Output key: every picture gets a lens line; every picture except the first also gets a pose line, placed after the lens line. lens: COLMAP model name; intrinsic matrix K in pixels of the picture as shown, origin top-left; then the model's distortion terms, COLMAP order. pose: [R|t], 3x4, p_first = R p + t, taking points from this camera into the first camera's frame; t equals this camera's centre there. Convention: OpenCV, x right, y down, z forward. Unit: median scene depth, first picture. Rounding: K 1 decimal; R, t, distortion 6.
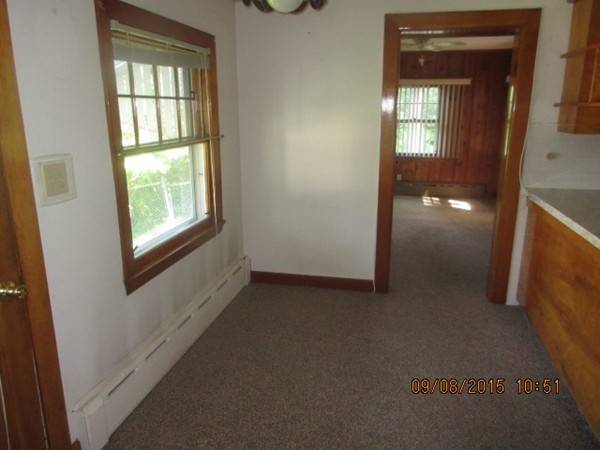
lens RADIAL K [[450.4, 0, 305.6], [0, 450.4, 232.8], [0, 0, 1]] dist [0.002891, 0.003404]
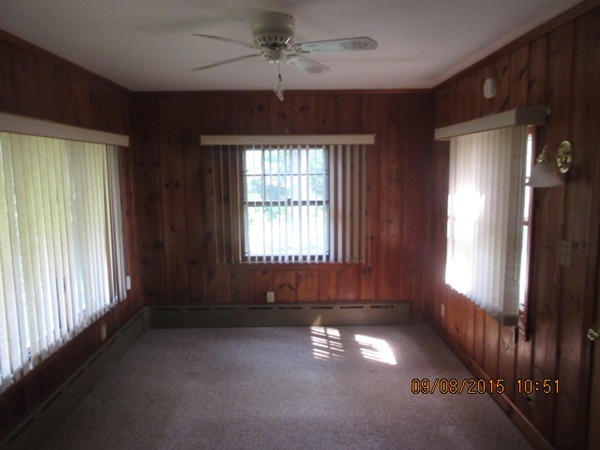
lens RADIAL K [[450.4, 0, 303.0], [0, 450.4, 223.4], [0, 0, 1]] dist [0.002891, 0.003404]
pose [[0.976625, -0.039078, 0.211367, 0.134808], [0.068997, 0.988292, -0.136083, -0.141268], [-0.203574, 0.147485, 0.967887, 0.430221]]
